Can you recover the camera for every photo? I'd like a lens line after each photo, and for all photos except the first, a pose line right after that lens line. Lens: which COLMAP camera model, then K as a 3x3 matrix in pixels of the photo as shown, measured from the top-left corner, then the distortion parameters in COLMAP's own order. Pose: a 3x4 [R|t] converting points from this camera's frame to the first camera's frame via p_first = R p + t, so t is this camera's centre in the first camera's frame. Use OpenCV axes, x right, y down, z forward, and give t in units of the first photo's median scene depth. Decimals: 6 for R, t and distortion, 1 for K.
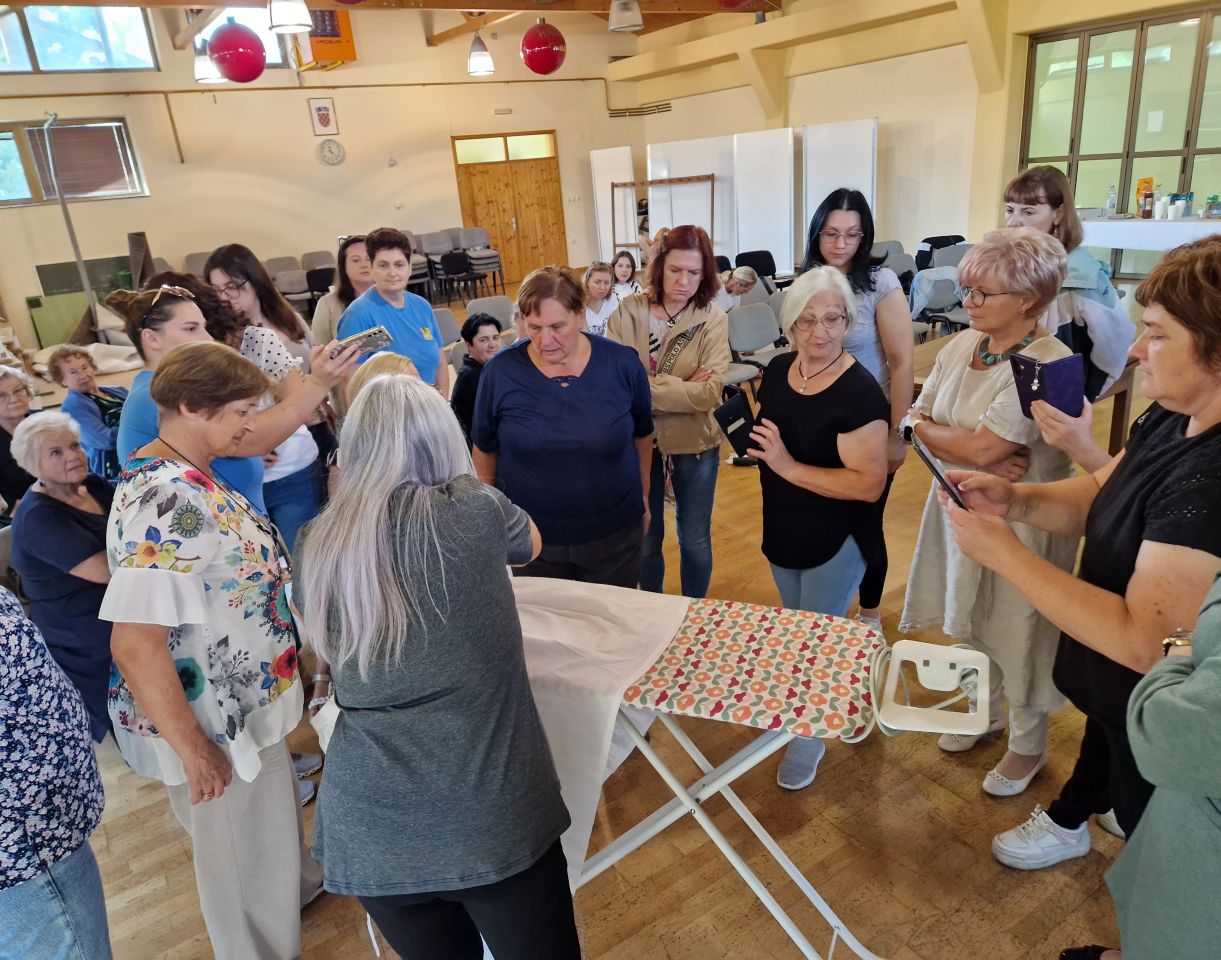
lens RADIAL K [[863.8, 0, 610.5], [0, 863.8, 480.0], [0, 0, 1]] dist [0.020124, -0.030533]
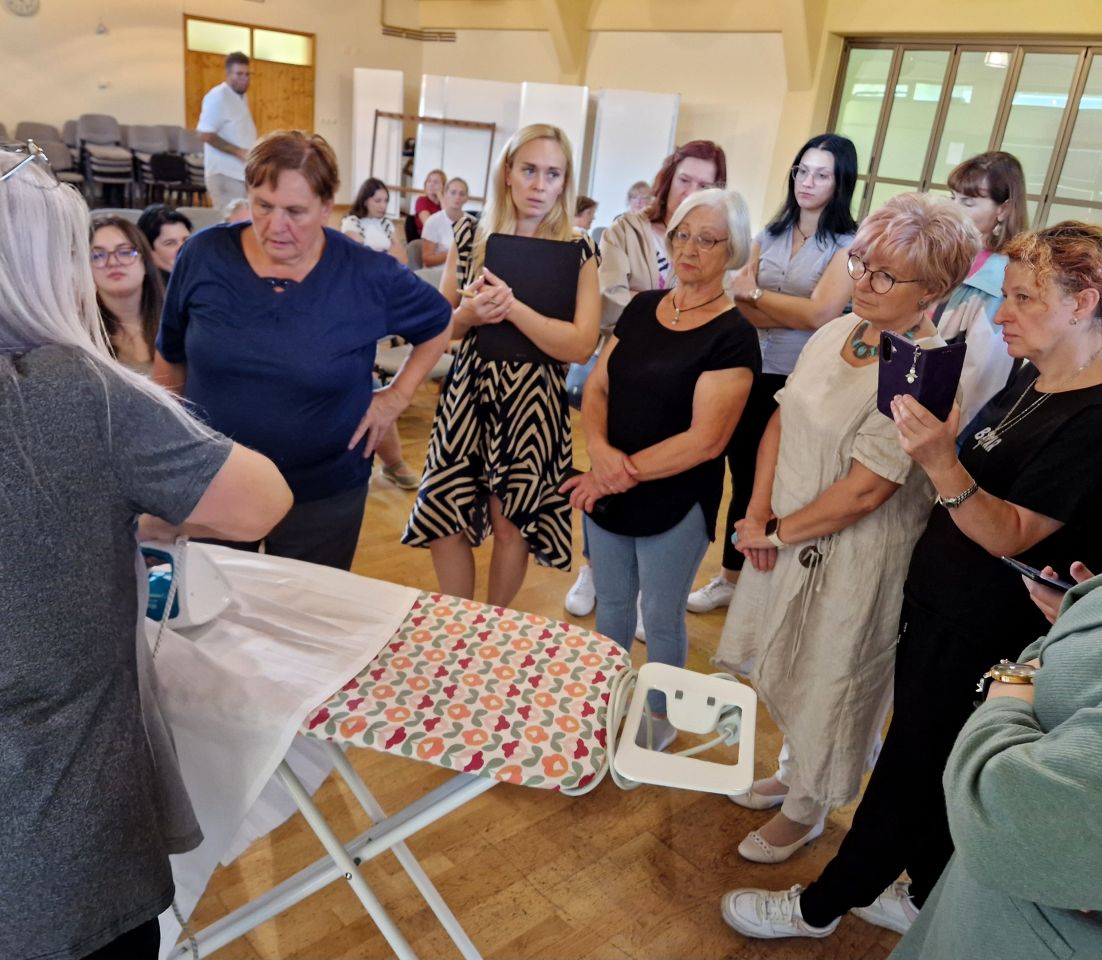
lens RADIAL K [[977.7, 0, 551.0], [0, 977.7, 480.0], [0, 0, 1]] dist [0.119469, -0.193850]
pose [[0.969290, 0.118652, 0.215404, 0.040461], [-0.120382, 0.992714, -0.005120, 0.037512], [-0.214442, -0.020968, 0.976512, 0.163568]]
